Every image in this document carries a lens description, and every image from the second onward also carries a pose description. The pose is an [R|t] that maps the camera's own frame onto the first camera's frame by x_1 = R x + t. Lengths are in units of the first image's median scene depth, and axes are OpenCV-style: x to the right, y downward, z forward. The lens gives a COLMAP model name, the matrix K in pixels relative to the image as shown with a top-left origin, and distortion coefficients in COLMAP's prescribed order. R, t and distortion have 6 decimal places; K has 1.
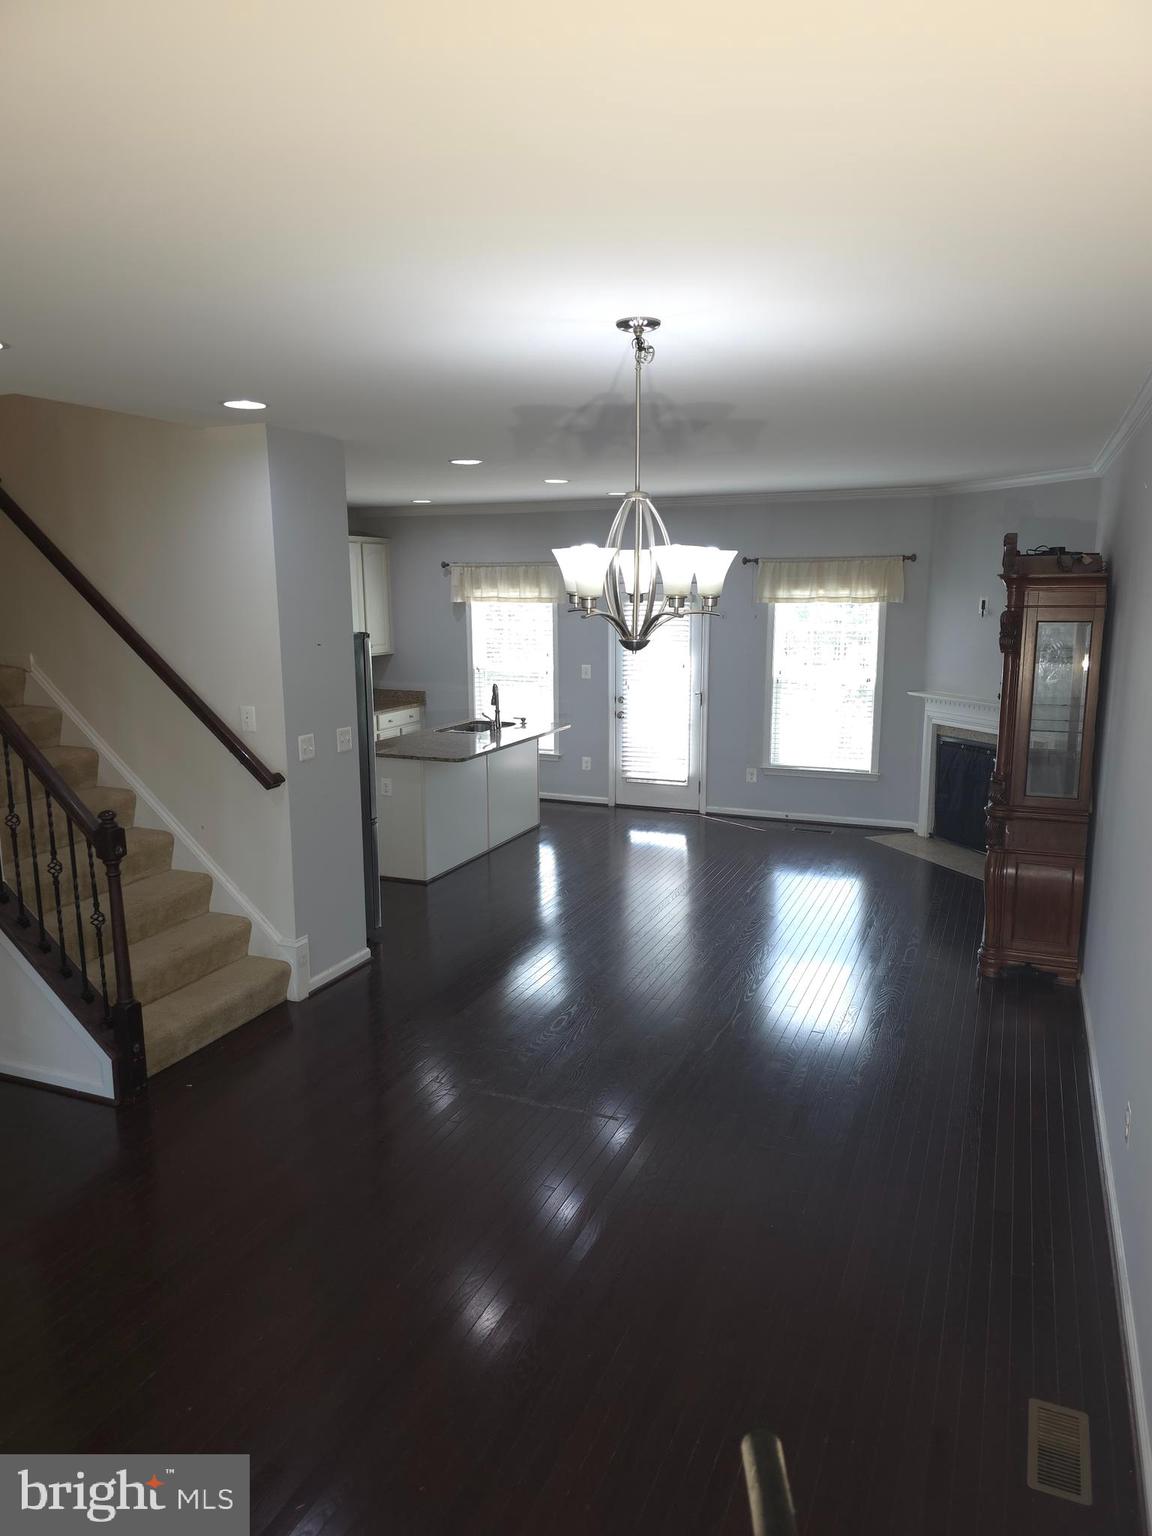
lens RADIAL K [[1033.7, 0, 578.3], [0, 1033.7, 775.5], [0, 0, 1]] dist [0.065108, -0.061154]
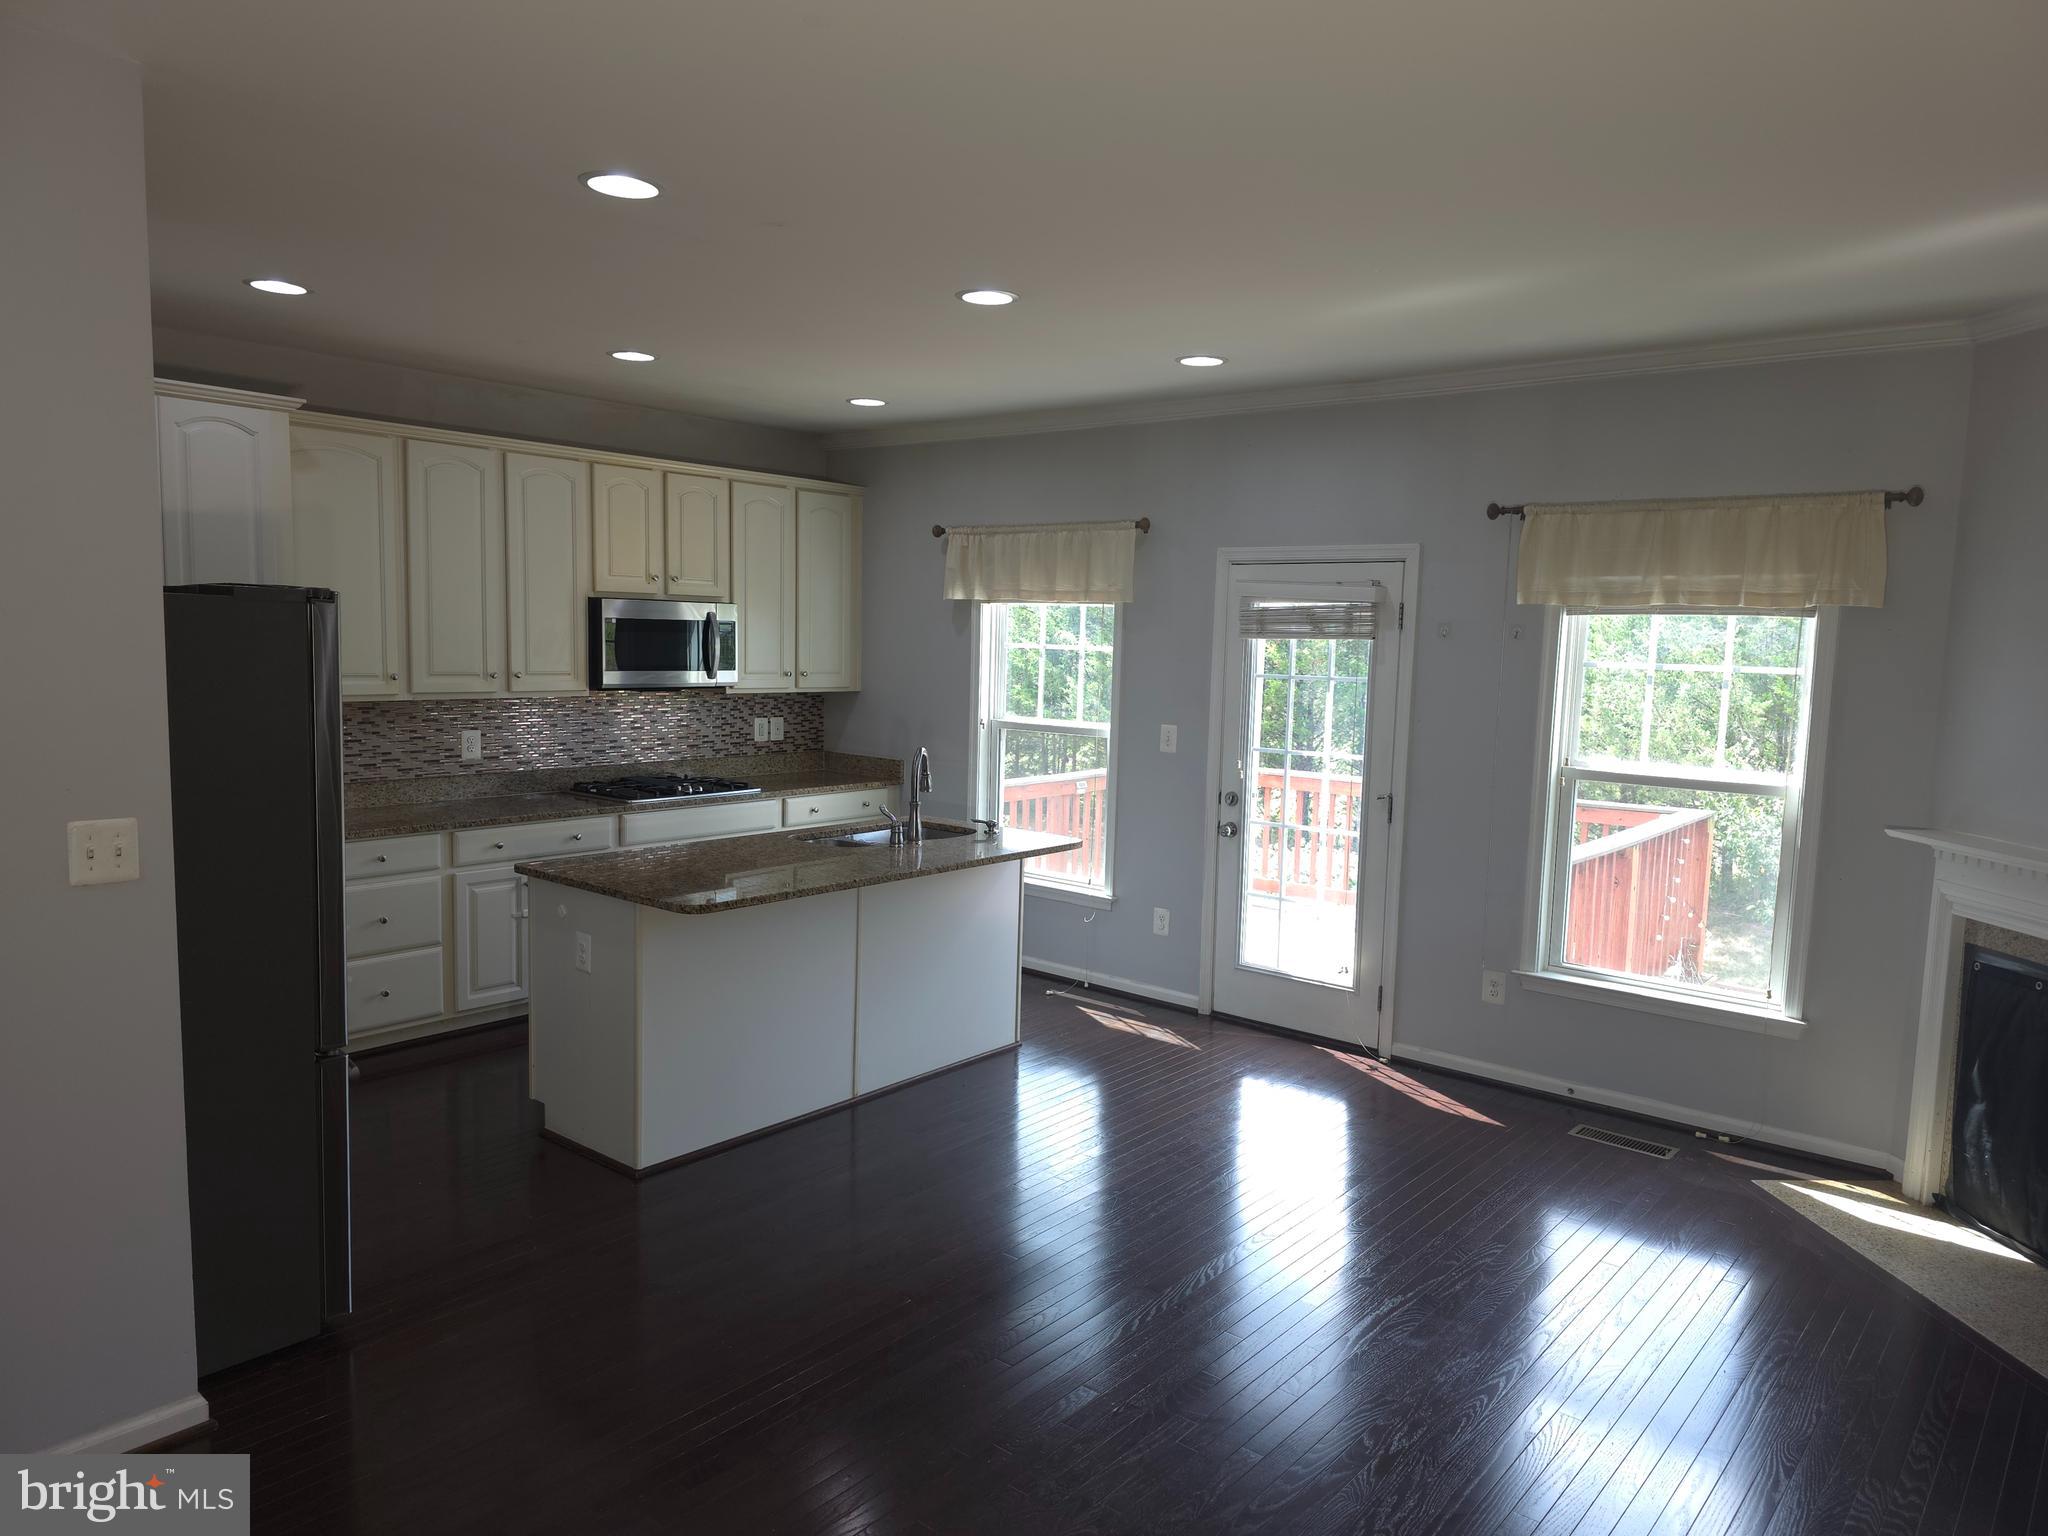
lens RADIAL K [[1378.3, 0, 1035.4], [0, 1378.3, 782.0], [0, 0, 1]] dist [0.065108, -0.061154]
pose [[0.956408, 0.063965, -0.284942, 0.204033], [-0.085362, 0.994337, -0.063305, -0.048098], [0.279279, 0.084869, 0.956452, 0.515305]]
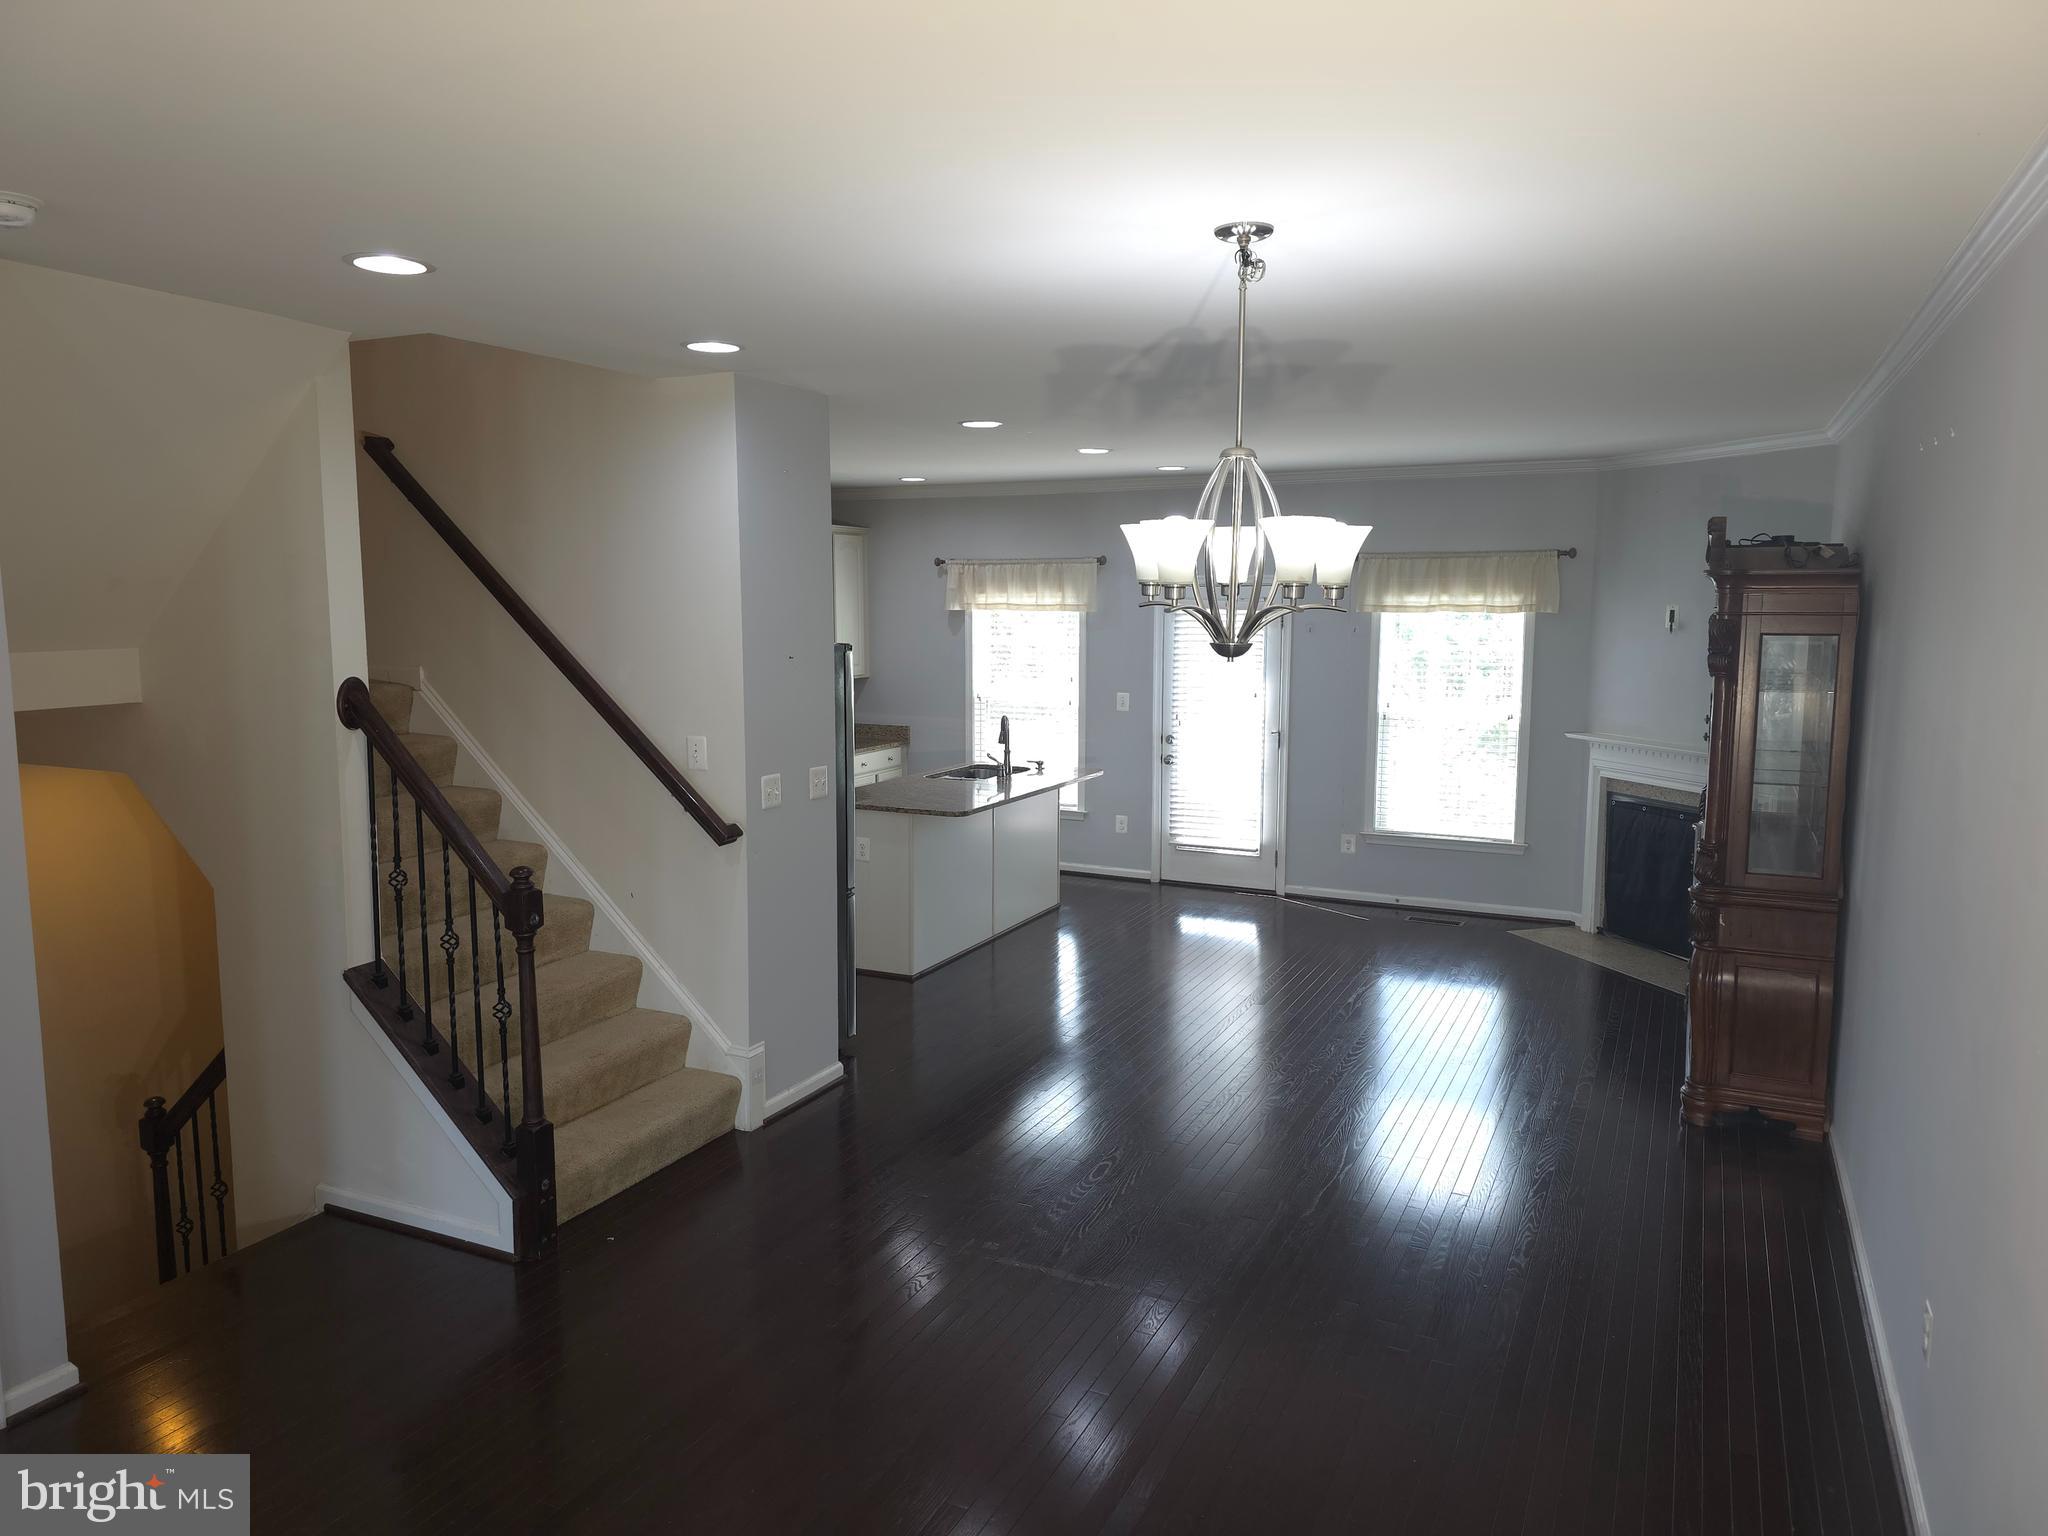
lens RADIAL K [[1378.3, 0, 1015.4], [0, 1378.3, 764.3], [0, 0, 1]] dist [0.065108, -0.061154]
pose [[0.998377, 0.012731, -0.055512, -0.021710], [-0.016077, 0.998054, -0.060248, 0.008901], [0.054637, 0.061043, 0.996639, 0.001323]]
